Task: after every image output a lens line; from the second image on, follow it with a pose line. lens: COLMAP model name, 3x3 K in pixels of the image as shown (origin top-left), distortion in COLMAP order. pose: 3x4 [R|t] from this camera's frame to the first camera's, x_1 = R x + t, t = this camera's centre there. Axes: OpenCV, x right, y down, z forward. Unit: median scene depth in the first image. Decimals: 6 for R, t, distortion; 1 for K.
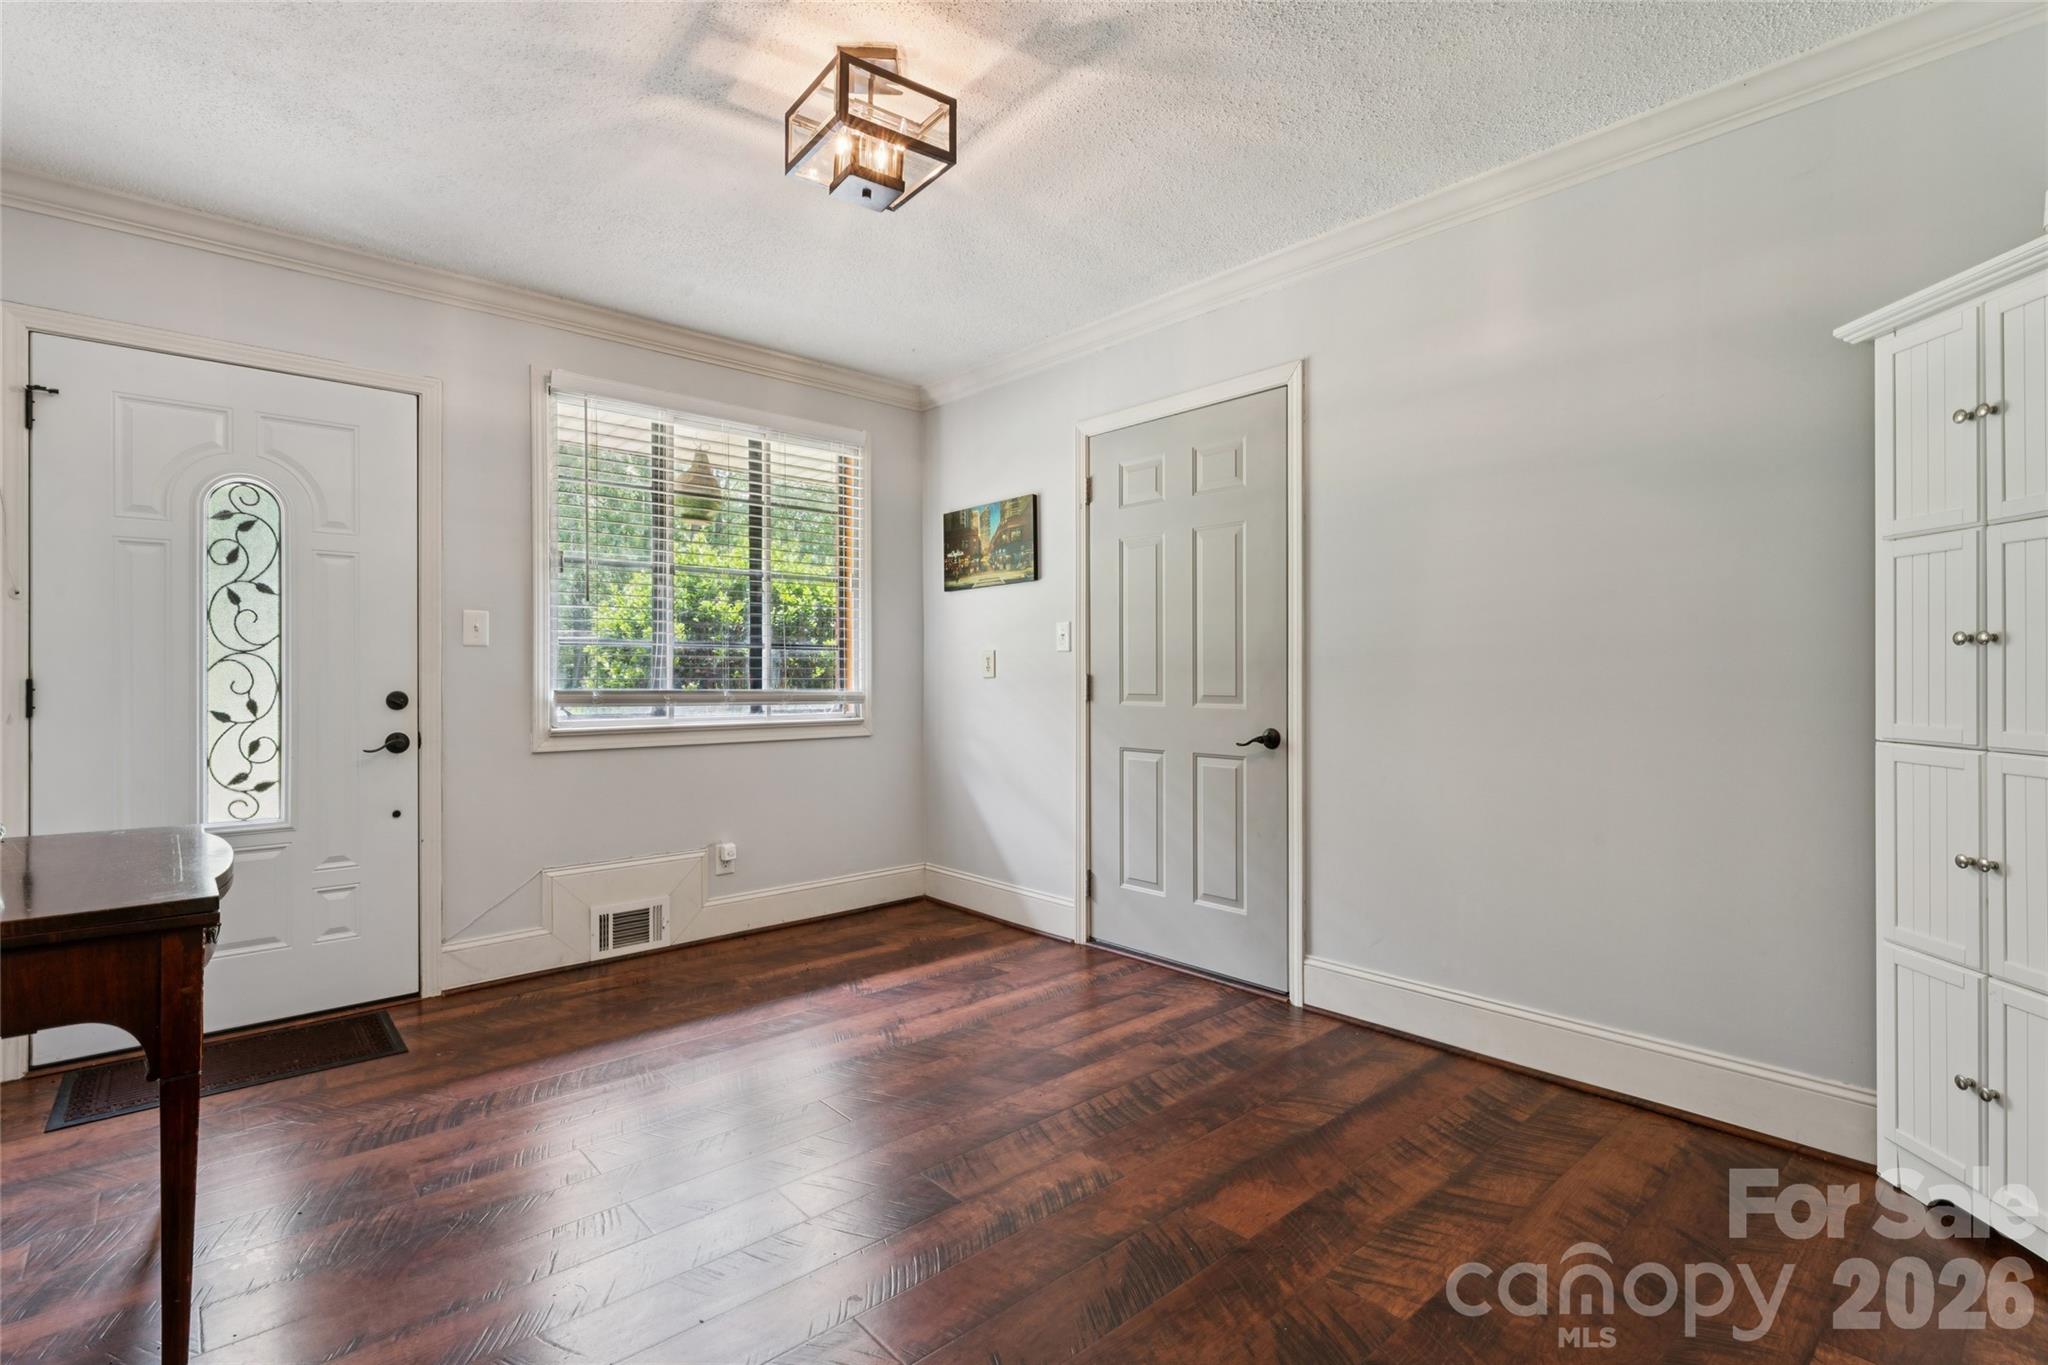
lens RADIAL K [[951.7, 0, 1026.4], [0, 951.7, 674.9], [0, 0, 1]] dist [-0.001083, -0.000050]
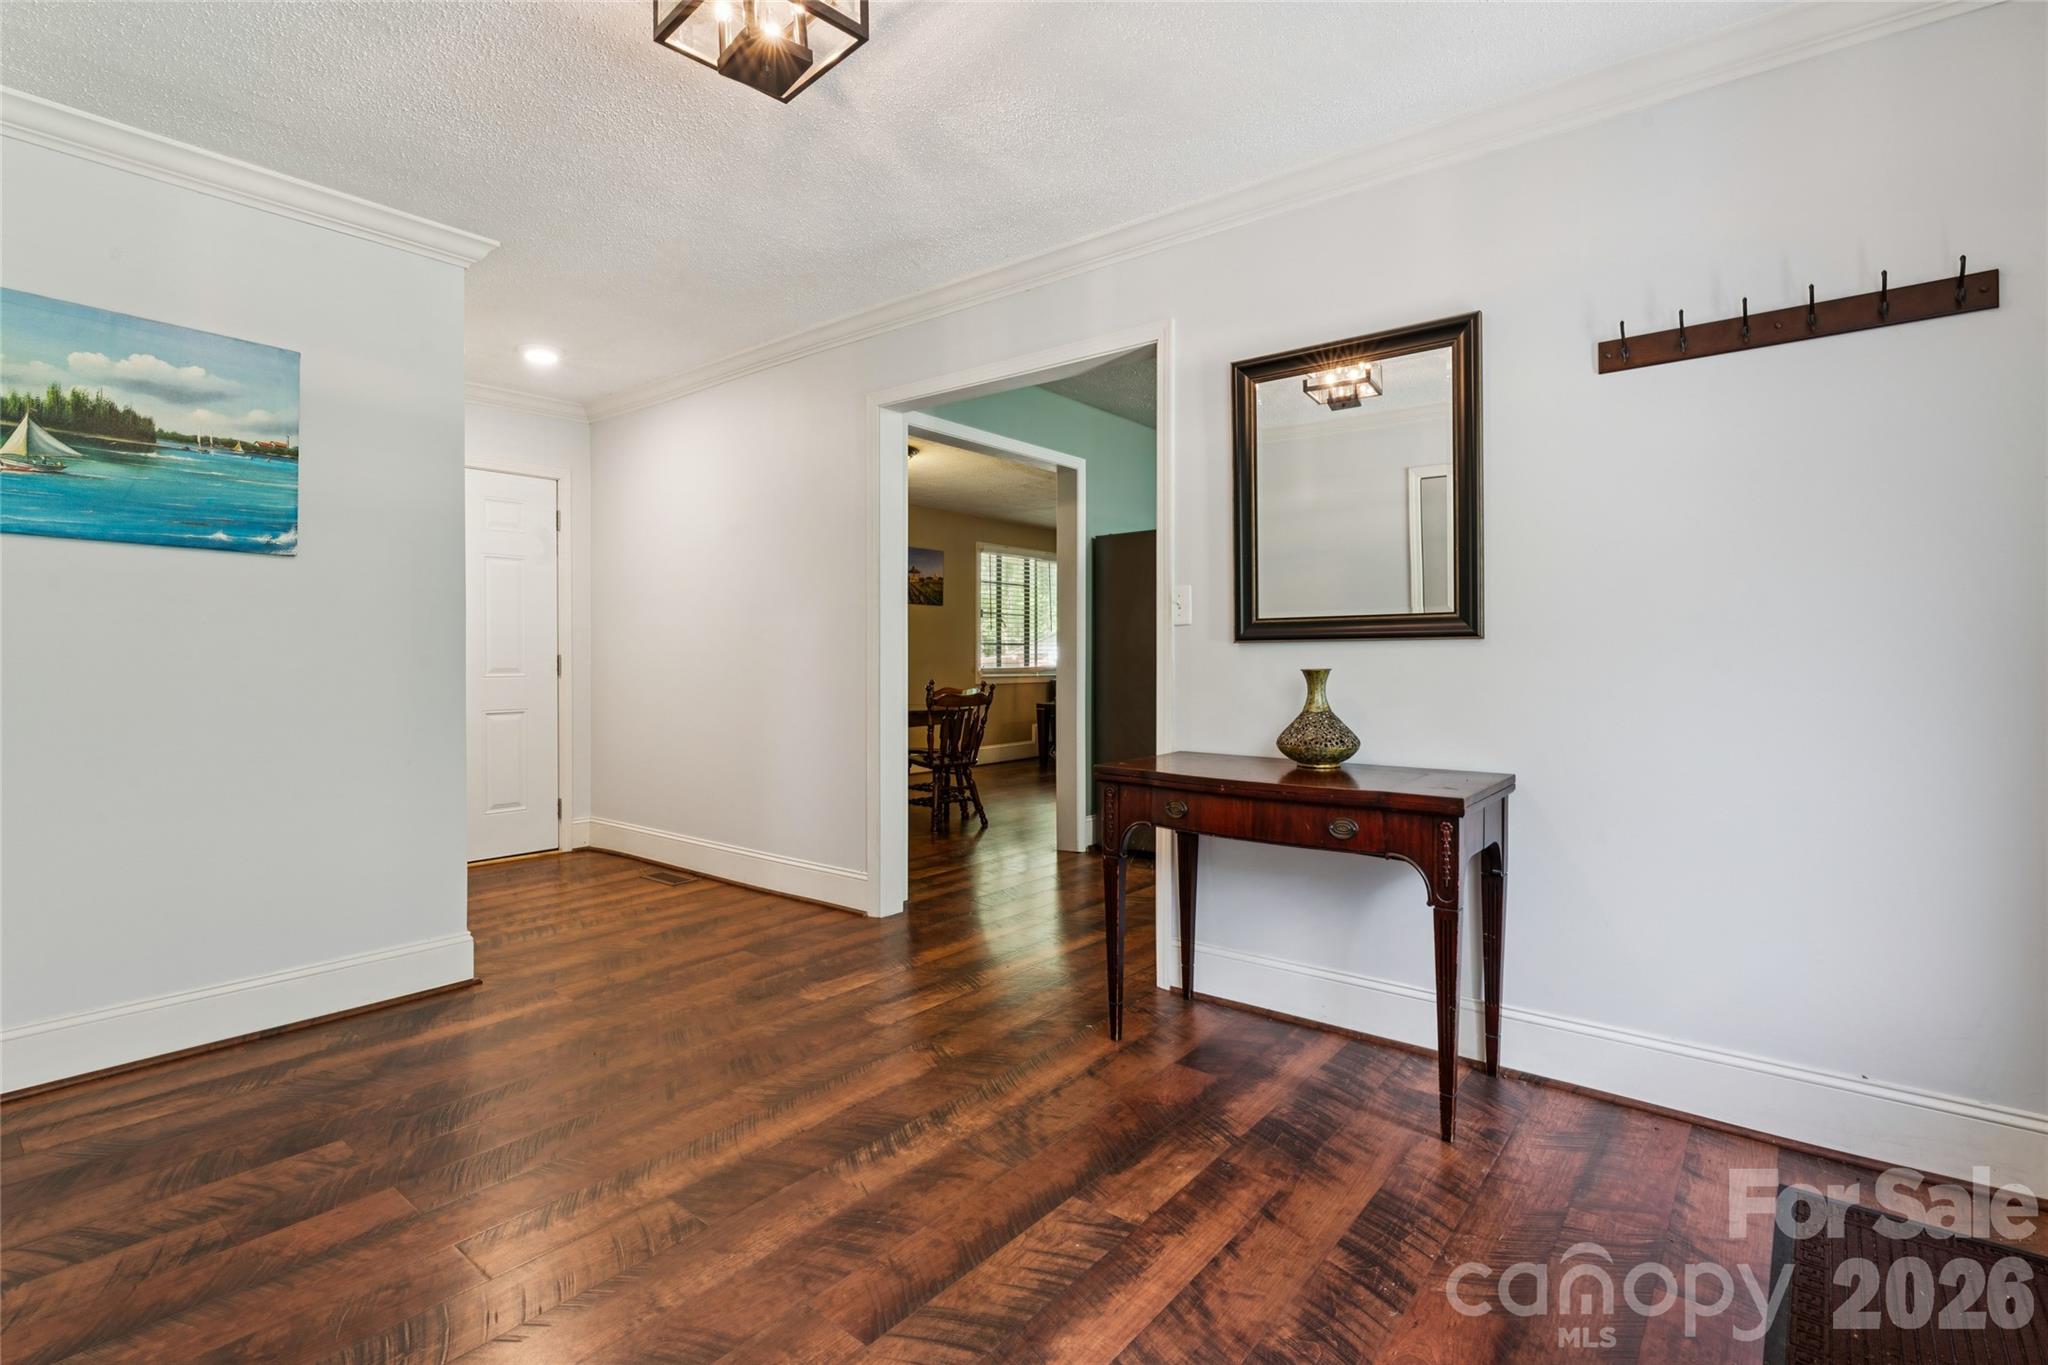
lens RADIAL K [[951.7, 0, 1026.4], [0, 951.7, 674.9], [0, 0, 1]] dist [-0.001083, -0.000050]
pose [[-0.987466, 0.008666, -0.157596, -0.279455], [0.006465, 0.999874, 0.014468, 0.011788], [0.157701, 0.013268, -0.987398, 1.995381]]
